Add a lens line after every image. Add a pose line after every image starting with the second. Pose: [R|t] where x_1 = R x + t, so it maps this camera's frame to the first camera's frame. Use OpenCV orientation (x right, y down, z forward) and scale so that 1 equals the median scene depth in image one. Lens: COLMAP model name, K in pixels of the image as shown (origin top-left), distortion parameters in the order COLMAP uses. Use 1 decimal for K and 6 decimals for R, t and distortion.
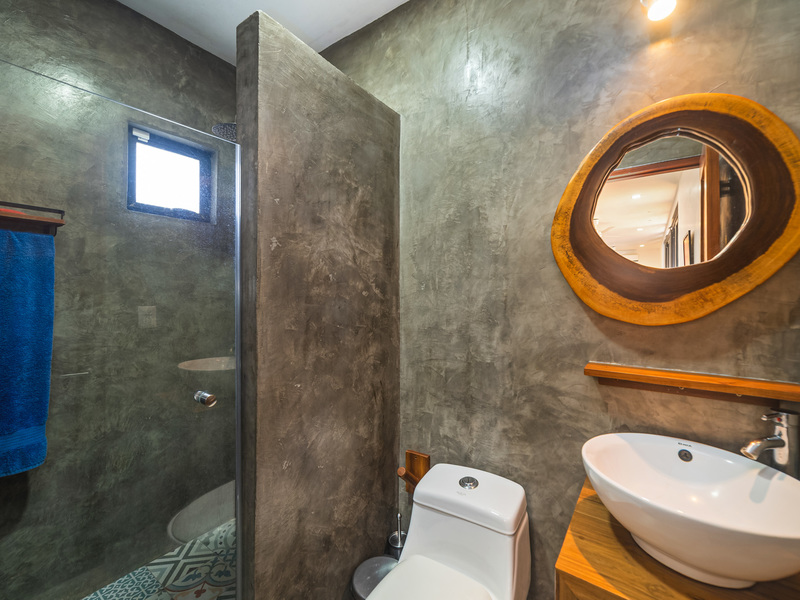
lens RADIAL K [[342.9, 0, 400.0], [0, 342.9, 300.0], [0, 0, 1]] dist [-0.001008, 0.004892]
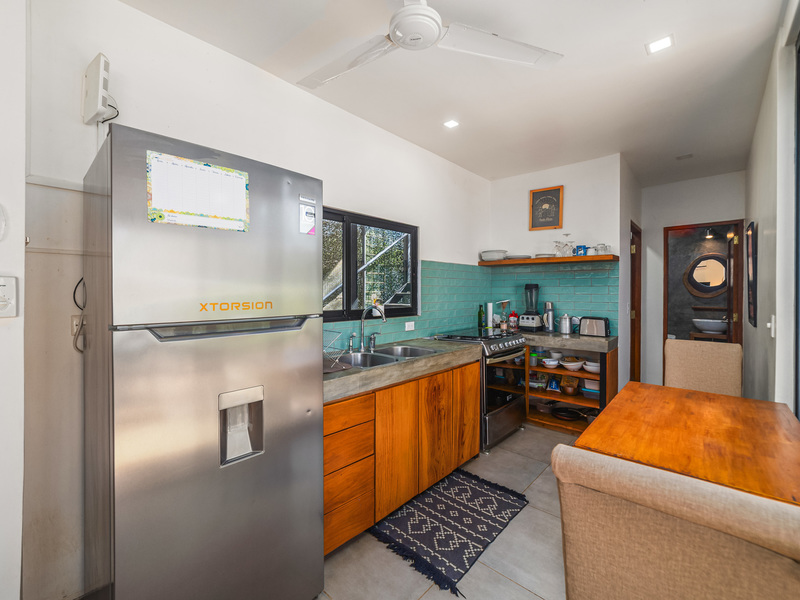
lens RADIAL K [[348.5, 0, 400.0], [0, 348.5, 300.0], [0, 0, 1]] dist [-0.001341, -0.000349]
pose [[0.994575, -0.013863, -0.103097, -2.830336], [0.015764, 0.999720, 0.017643, -0.042770], [0.102824, -0.019173, 0.994515, -3.998074]]
